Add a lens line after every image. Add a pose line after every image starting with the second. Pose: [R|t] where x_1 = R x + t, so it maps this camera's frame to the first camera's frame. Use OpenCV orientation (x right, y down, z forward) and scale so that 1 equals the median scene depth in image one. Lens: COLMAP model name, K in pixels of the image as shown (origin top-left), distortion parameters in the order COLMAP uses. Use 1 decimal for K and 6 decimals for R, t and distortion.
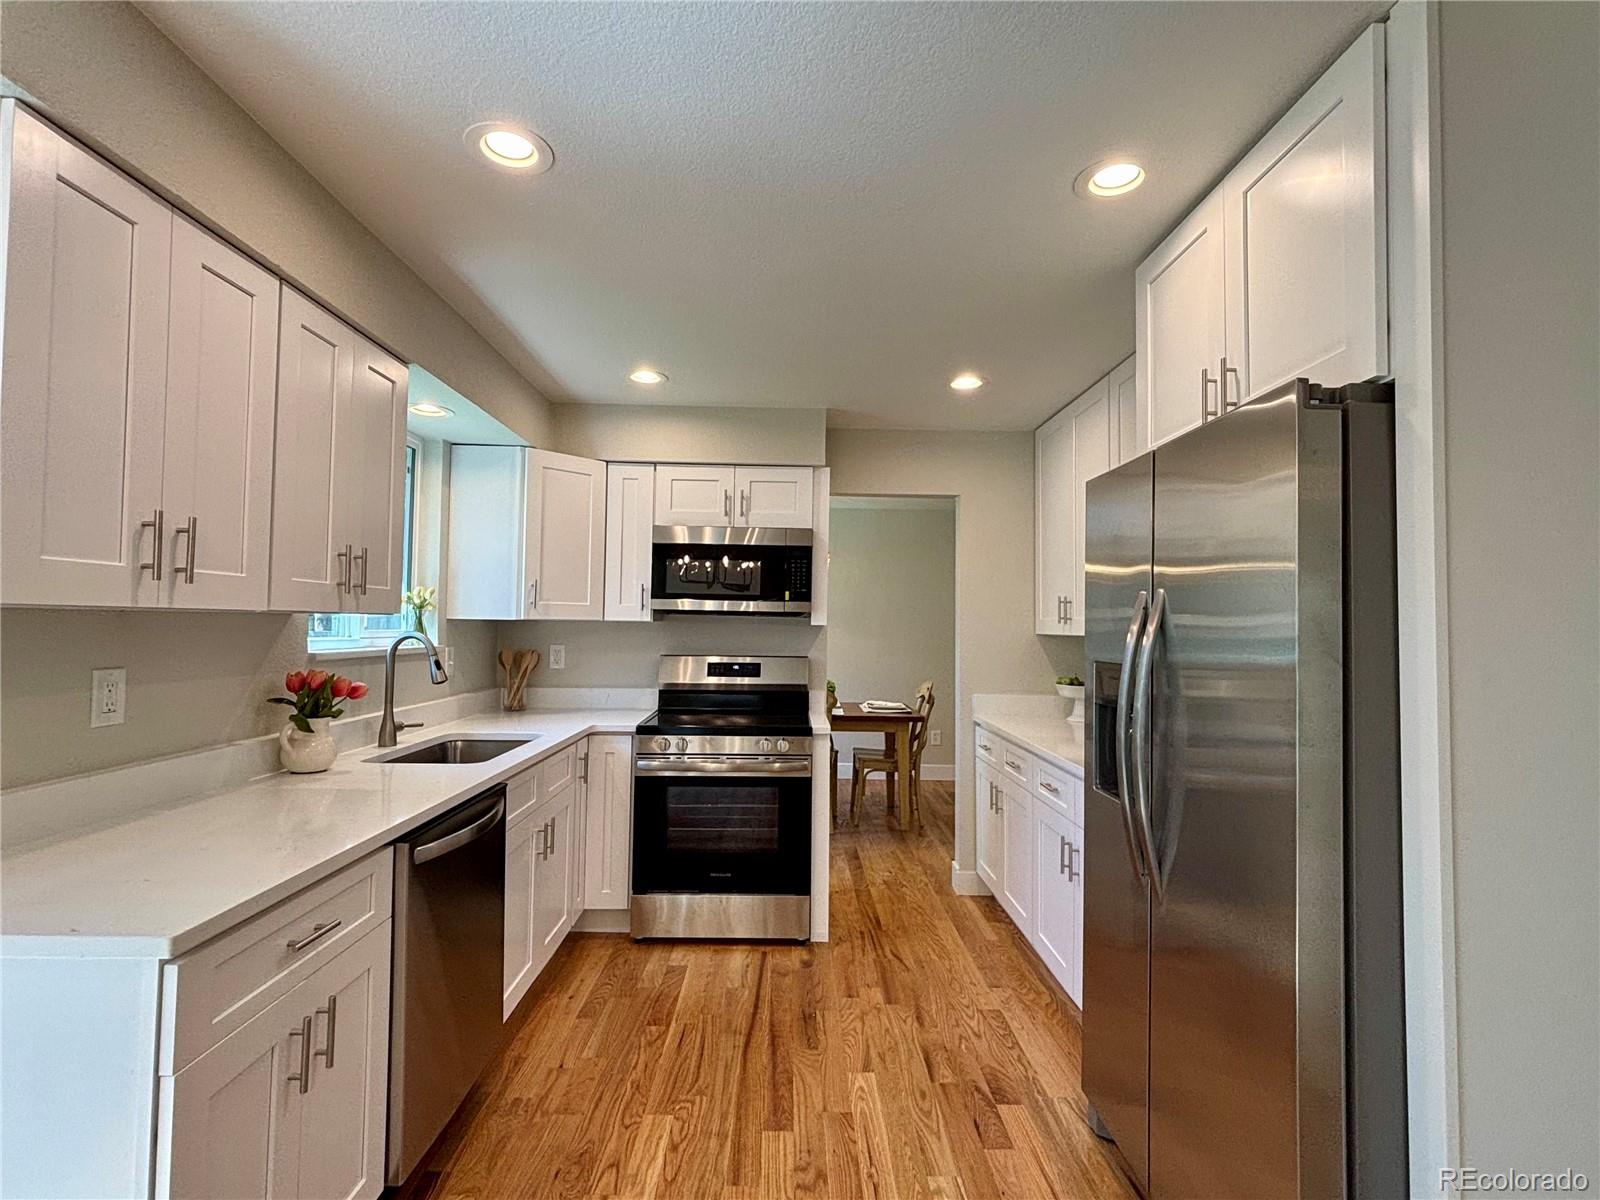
lens RADIAL K [[782.7, 0, 796.8], [0, 782.7, 598.2], [0, 0, 1]] dist [0.006117, 0.000393]
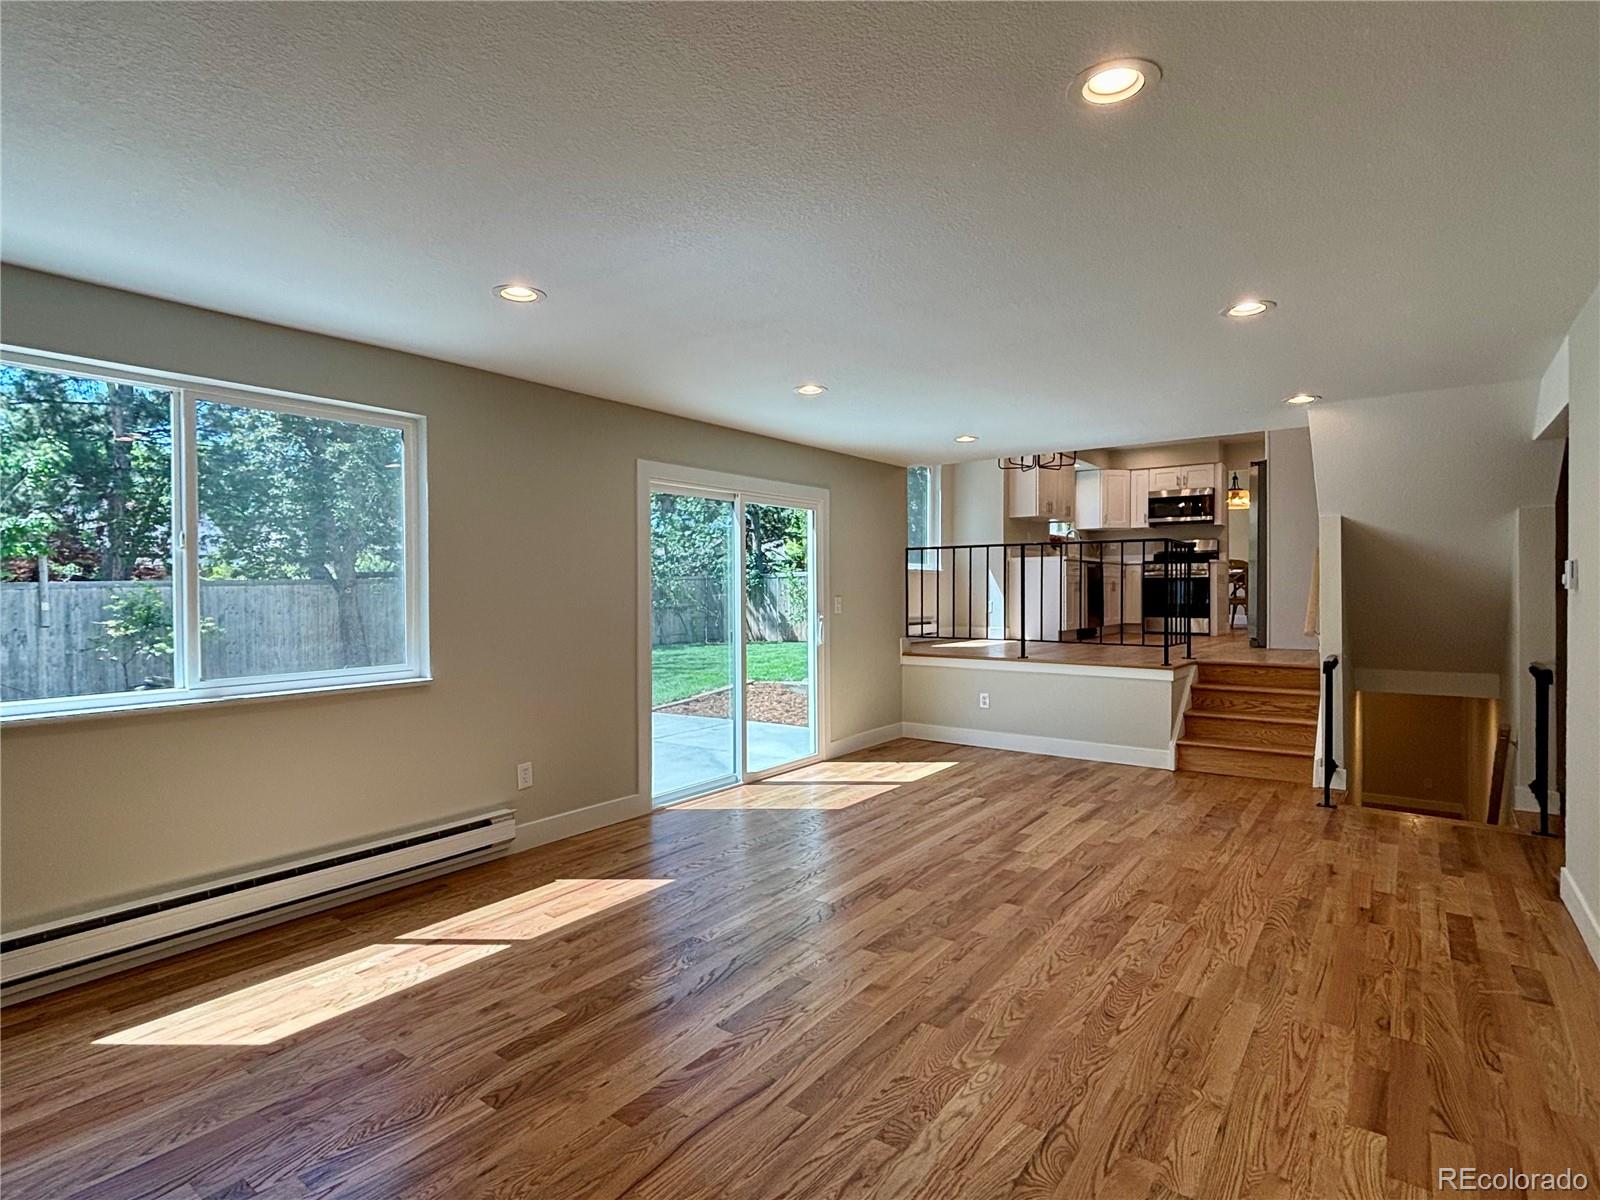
lens RADIAL K [[787.3, 0, 791.7], [0, 787.3, 596.5], [0, 0, 1]] dist [0.003574, 0.001633]
pose [[0.783689, -0.008190, -0.621100, 0.667061], [0.038512, 0.998630, 0.035425, 0.154055], [0.619959, -0.051682, 0.782931, -2.382860]]
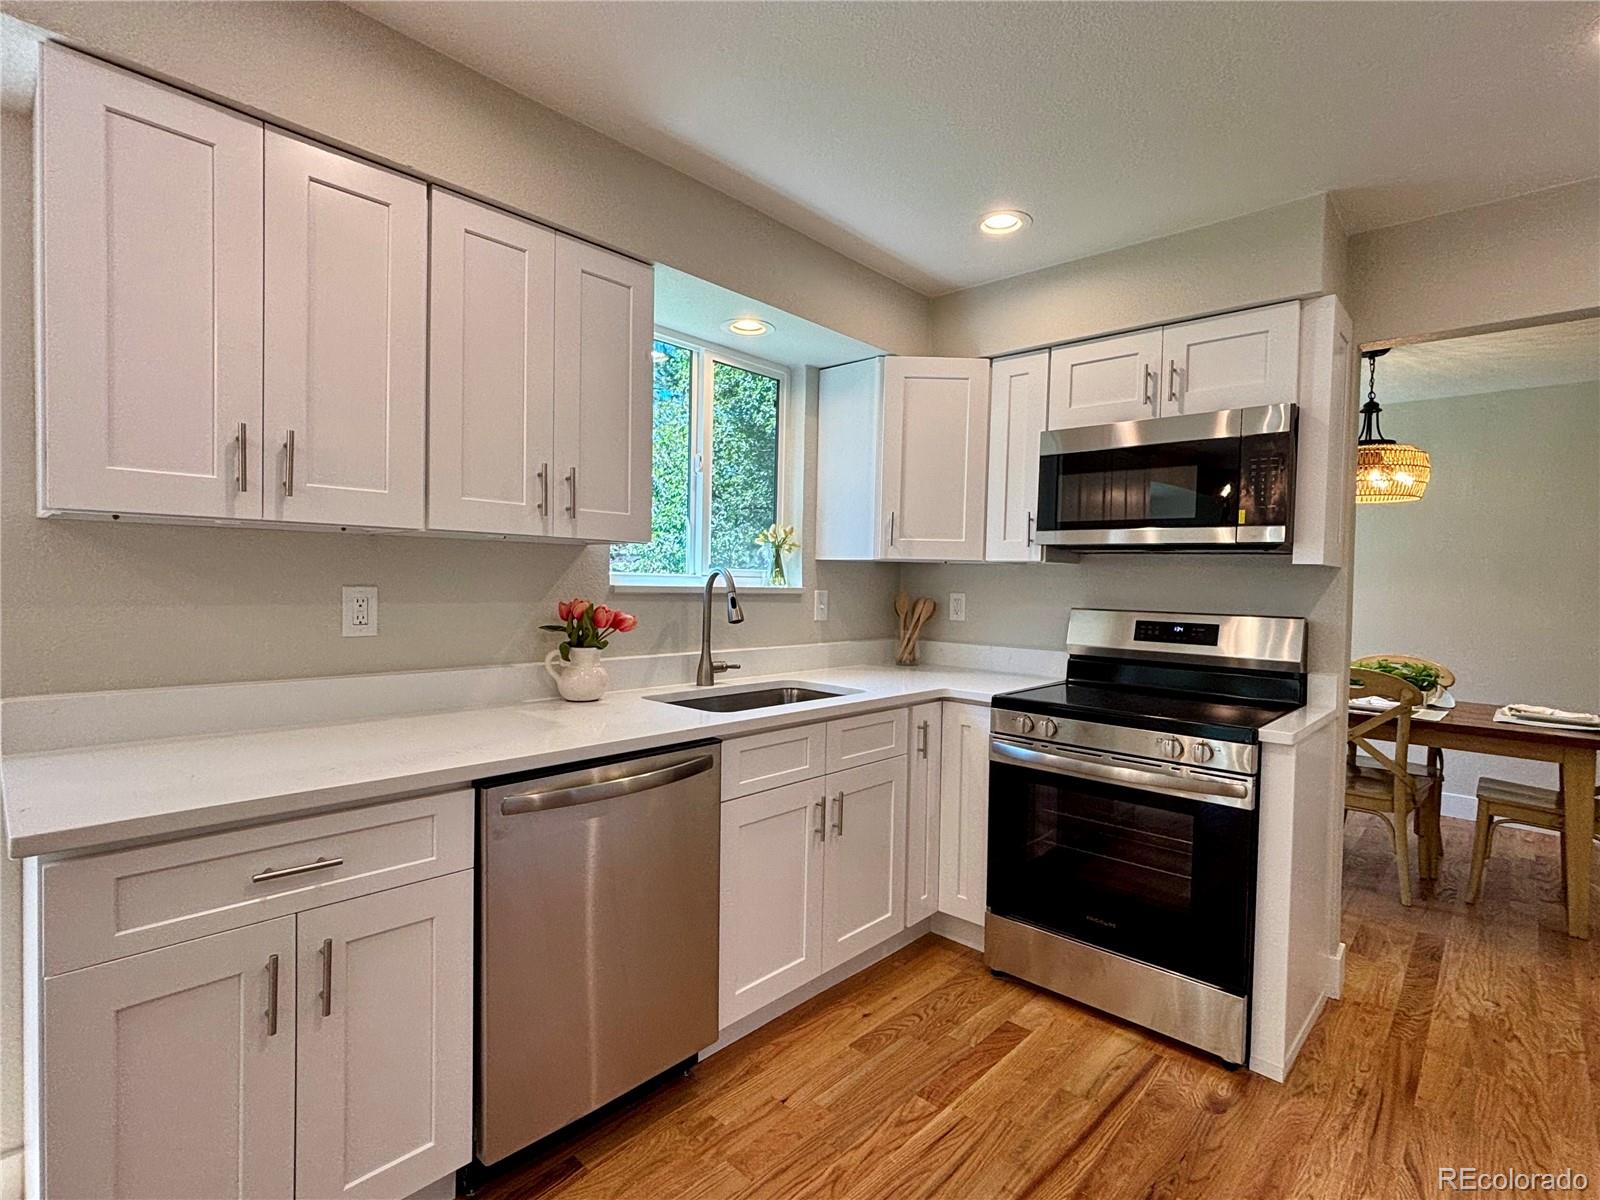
lens RADIAL K [[782.7, 0, 790.2], [0, 782.7, 600.2], [0, 0, 1]] dist [0.006117, 0.000393]
pose [[0.722226, 0.020790, -0.691345, 0.195913], [0.011977, 0.999022, 0.042554, 0.038878], [0.691554, -0.039014, 0.721271, 0.346591]]
